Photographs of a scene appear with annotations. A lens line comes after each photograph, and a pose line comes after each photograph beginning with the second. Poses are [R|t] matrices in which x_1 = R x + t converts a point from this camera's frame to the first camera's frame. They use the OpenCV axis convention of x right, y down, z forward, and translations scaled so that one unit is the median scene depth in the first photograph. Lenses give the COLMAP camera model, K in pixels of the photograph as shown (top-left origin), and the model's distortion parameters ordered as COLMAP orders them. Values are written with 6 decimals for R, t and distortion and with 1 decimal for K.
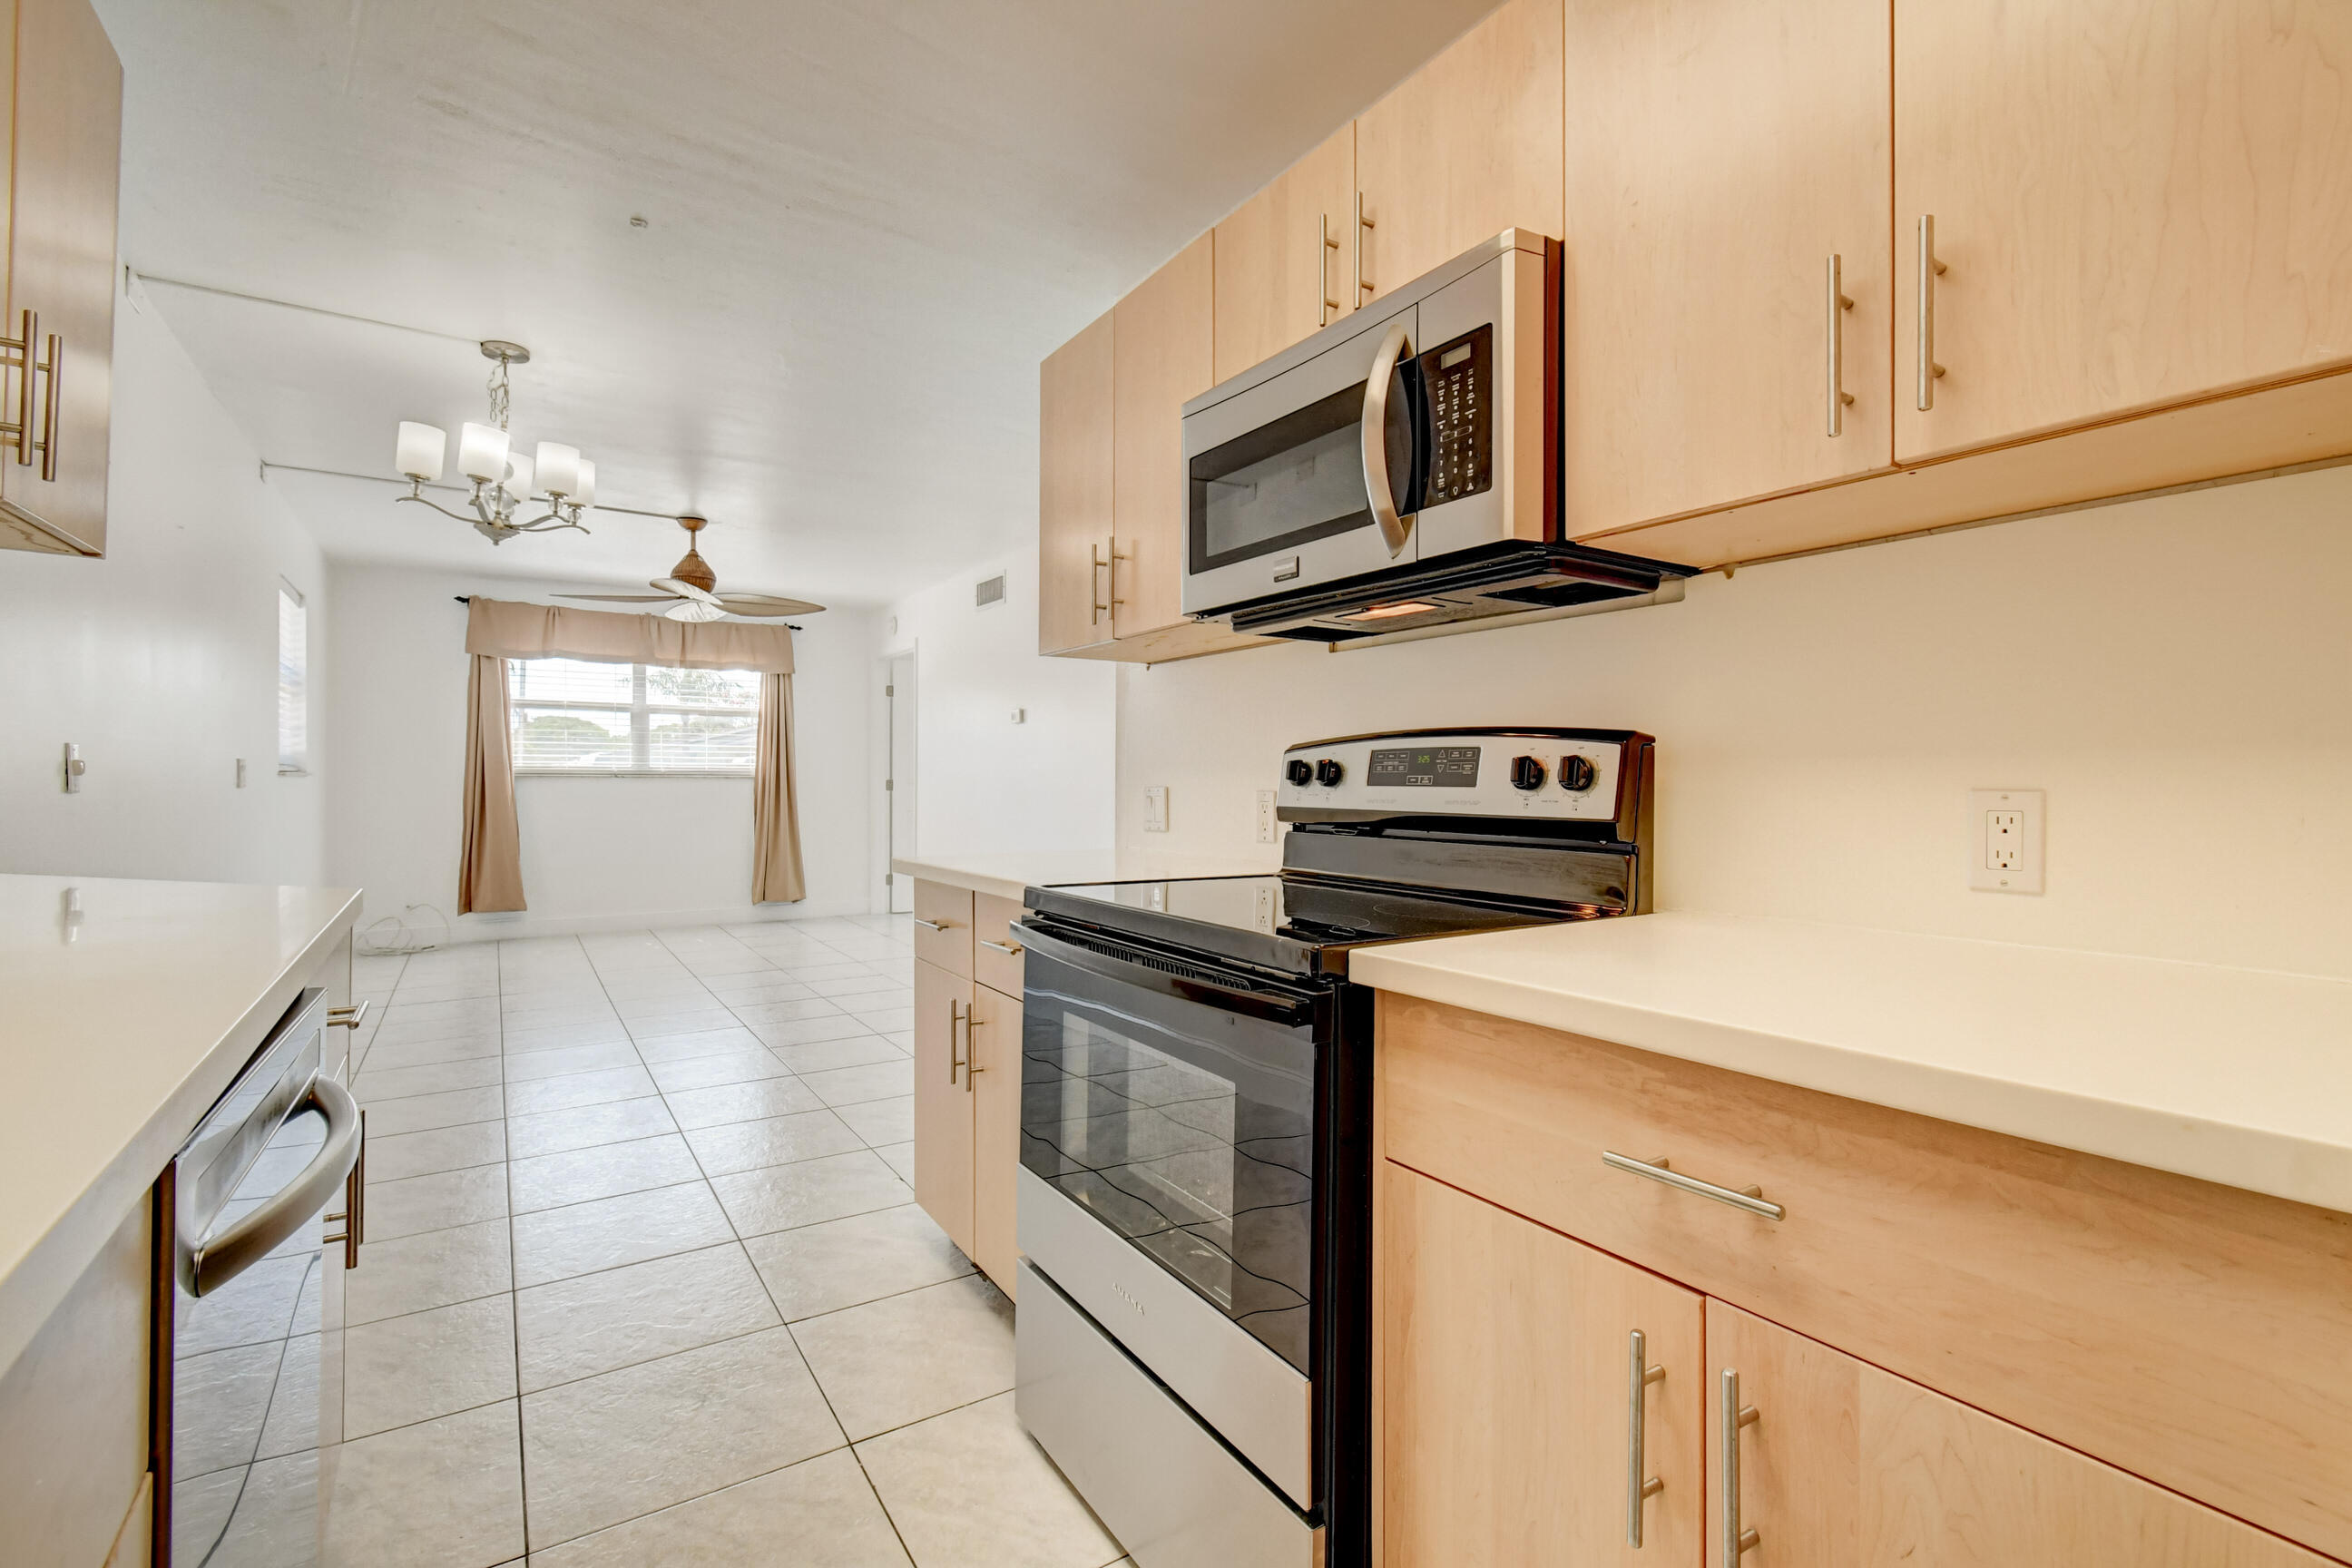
lens RADIAL K [[1042.1, 0, 1174.8], [0, 1042.1, 785.1], [0, 0, 1]] dist [0.009507, -0.003065]
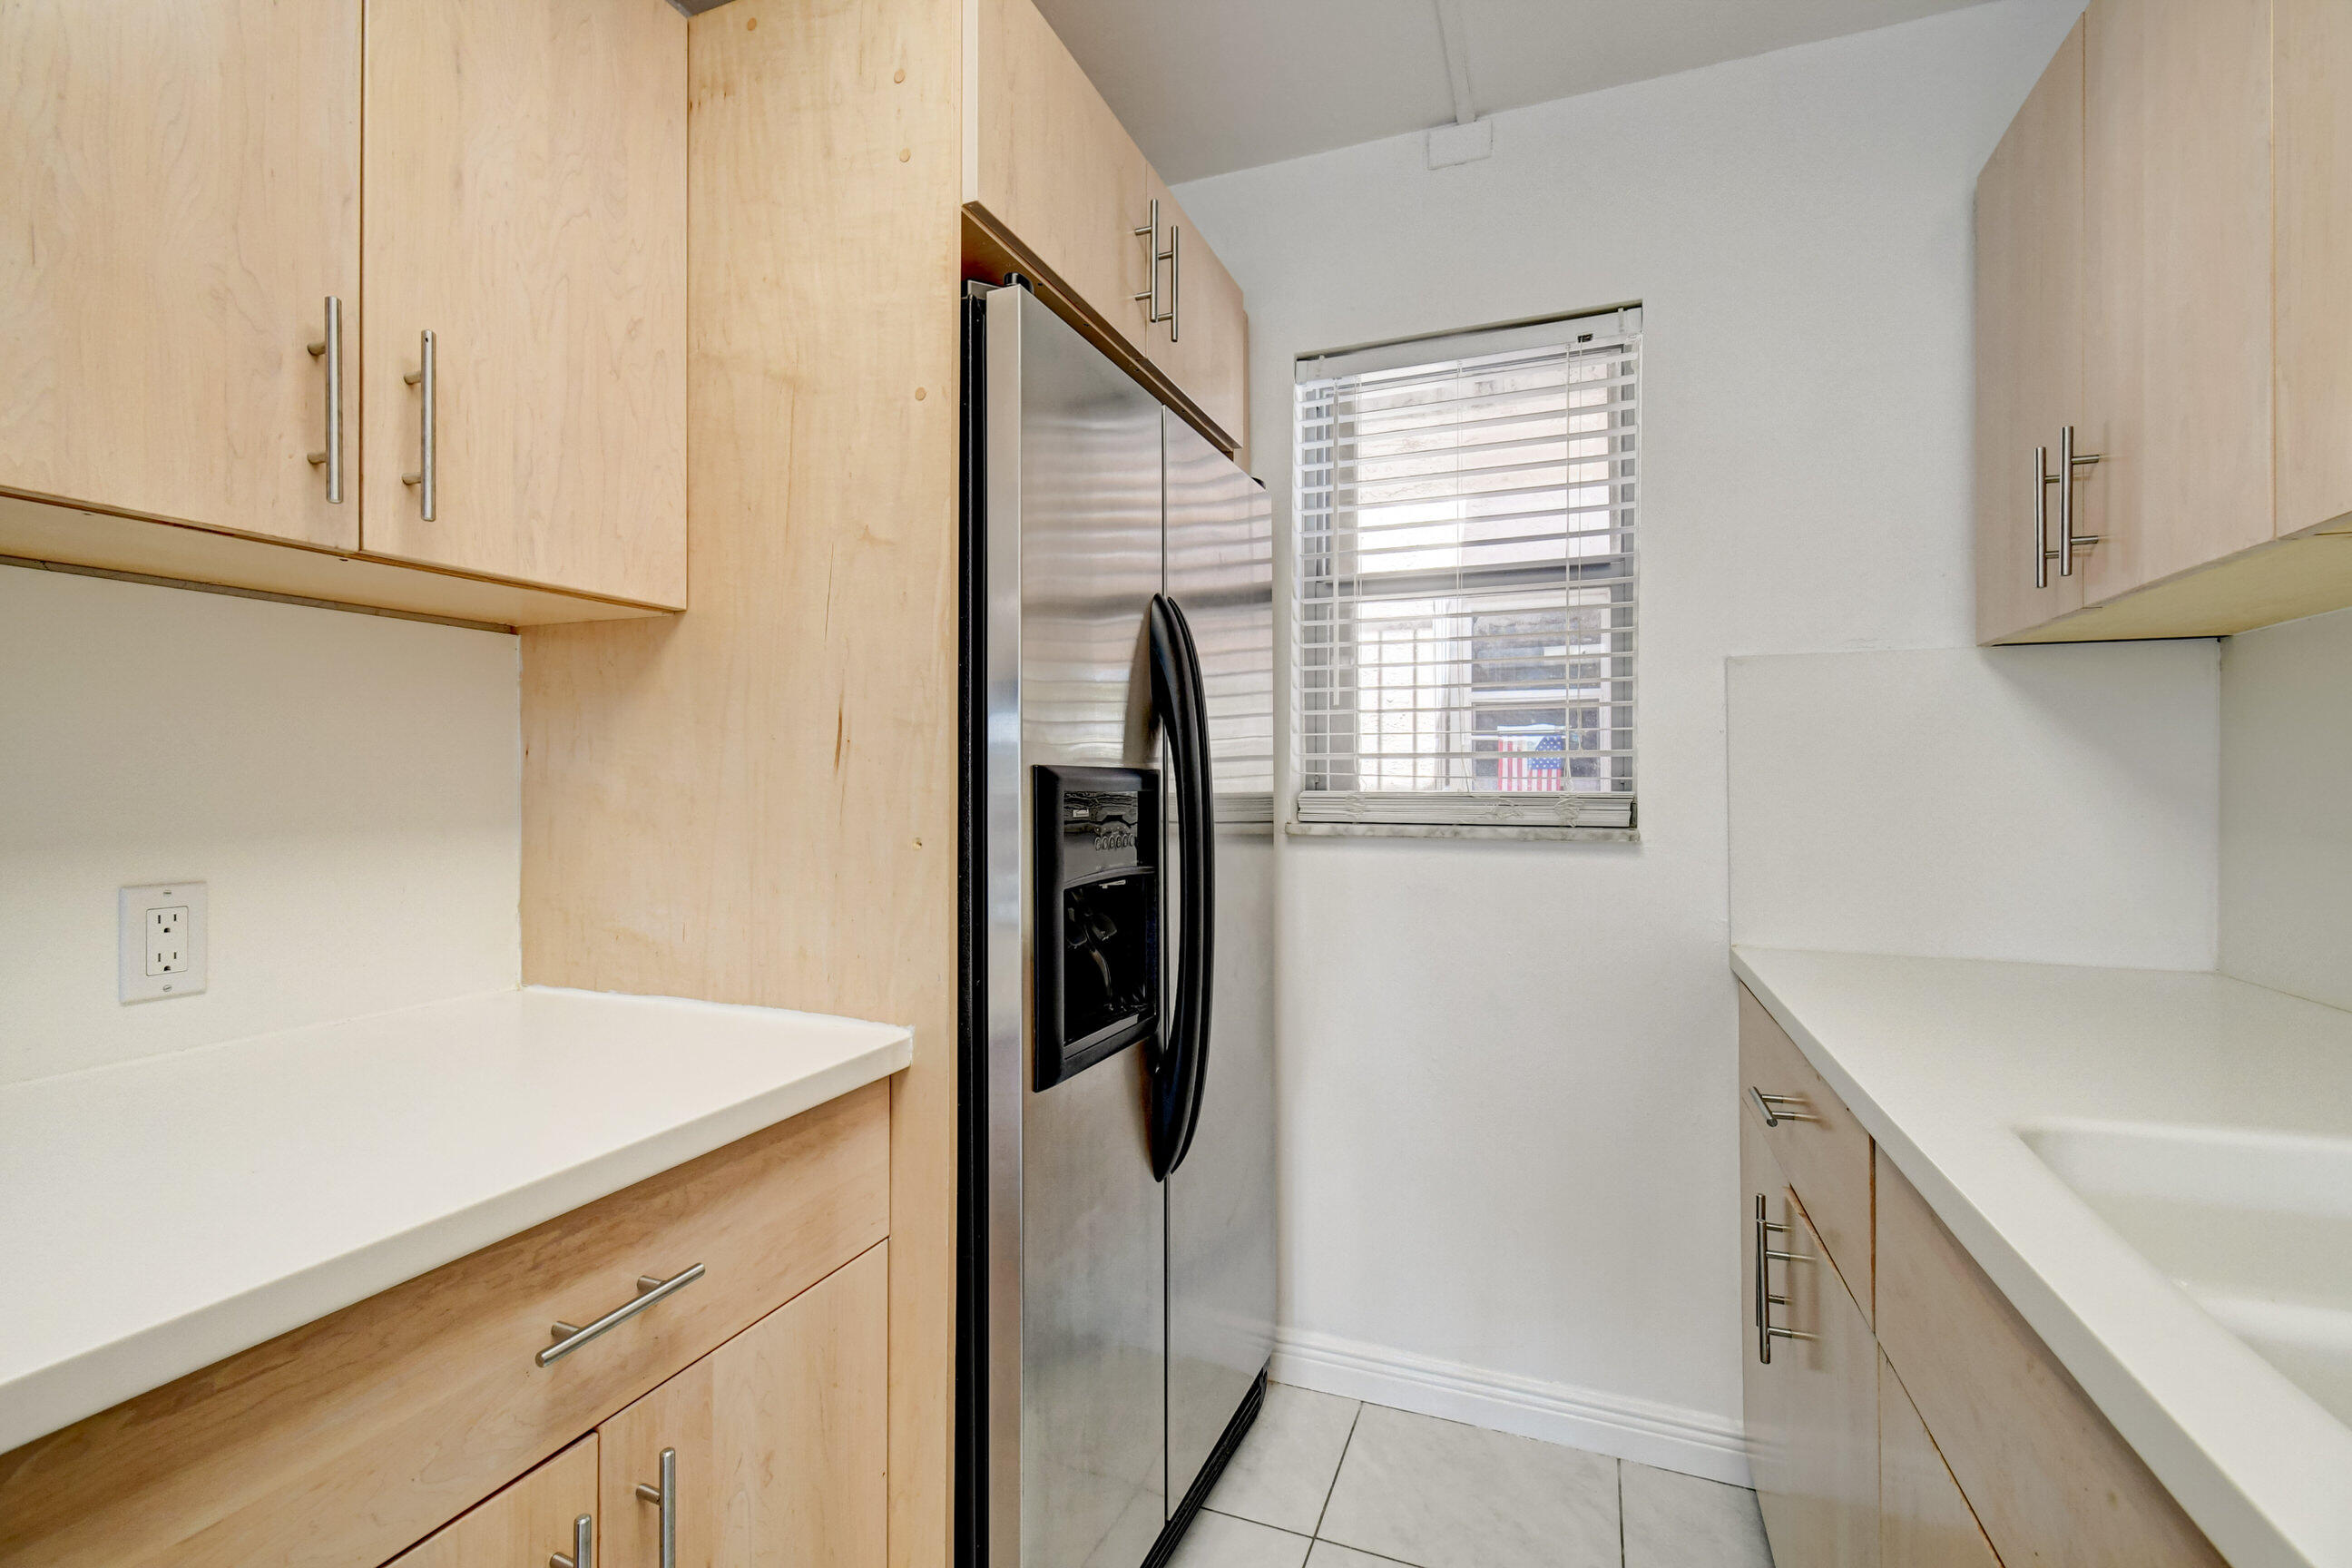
lens RADIAL K [[1042.1, 0, 1168.8], [0, 1042.1, 777.5], [0, 0, 1]] dist [0.009507, -0.003065]
pose [[-0.571682, -0.005129, 0.820459, -0.085708], [-0.001937, 0.999986, 0.004901, -0.018349], [-0.820473, 0.001213, -0.571684, 0.159071]]
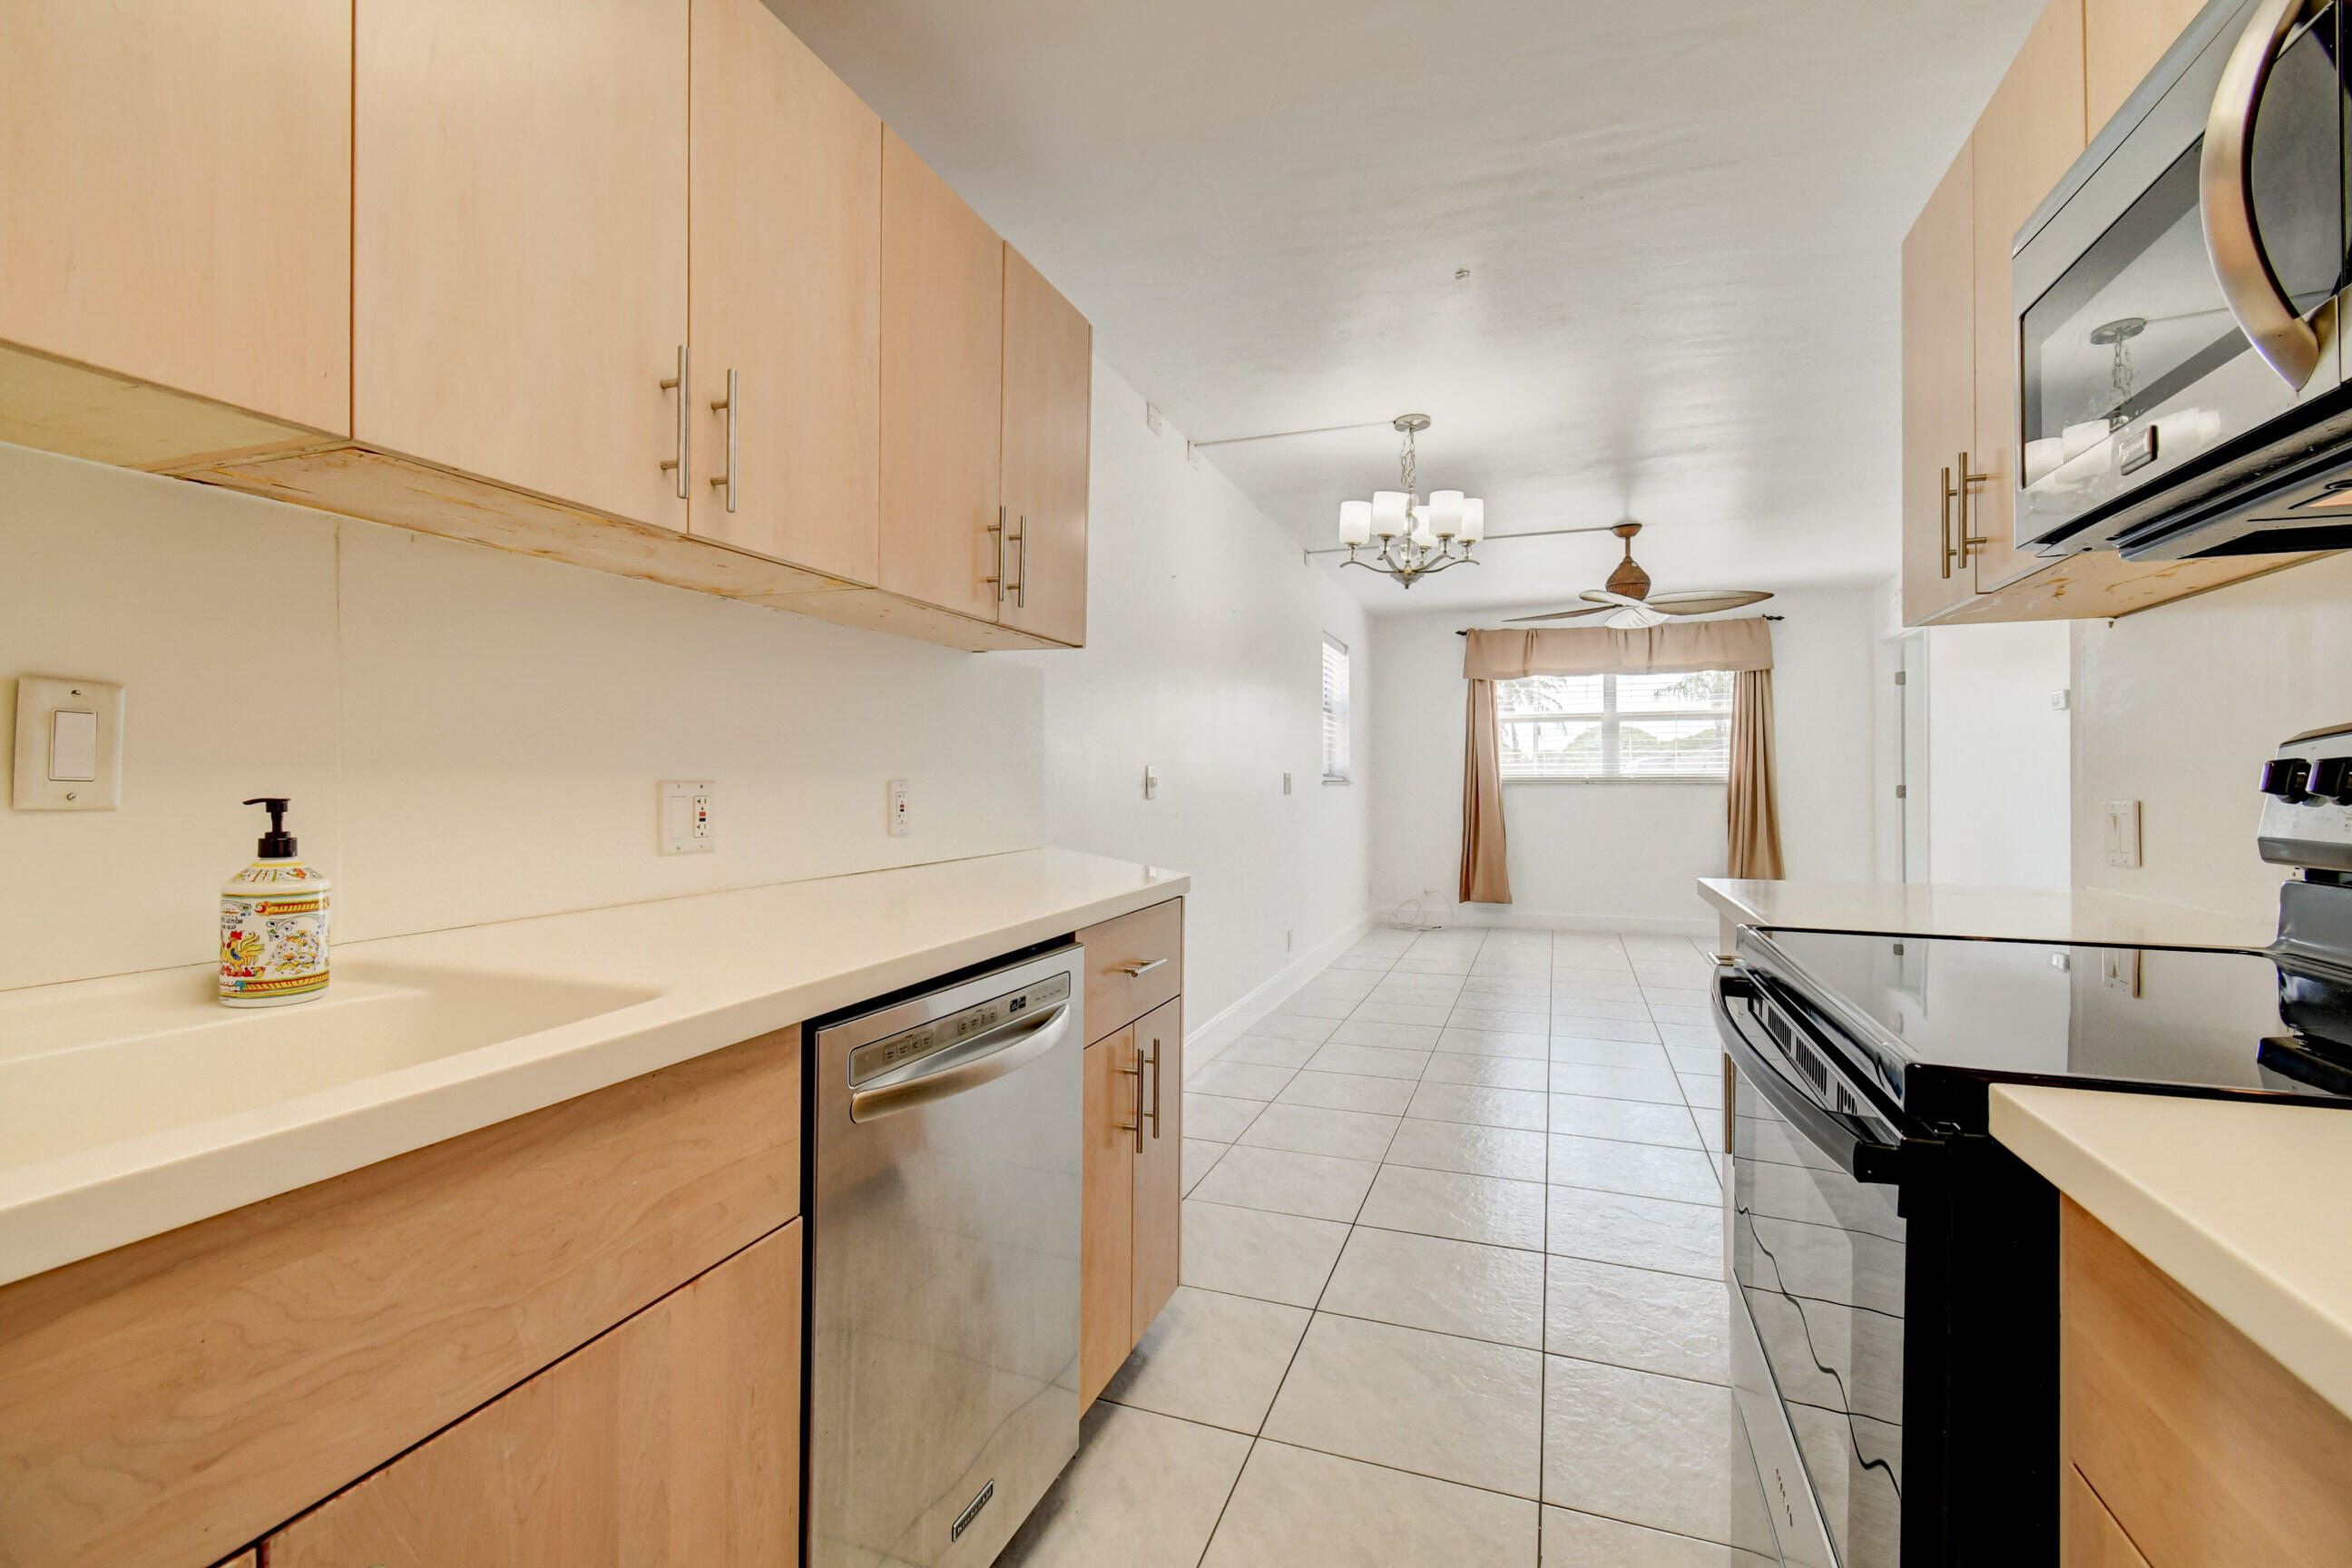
lens RADIAL K [[1042.1, 0, 1167.8], [0, 1042.1, 782.3], [0, 0, 1]] dist [0.009507, -0.003065]
pose [[0.592753, -0.005790, -0.805363, 0.072964], [0.000174, 0.999975, -0.007061, -0.002396], [0.805384, 0.004045, 0.592740, 0.049876]]
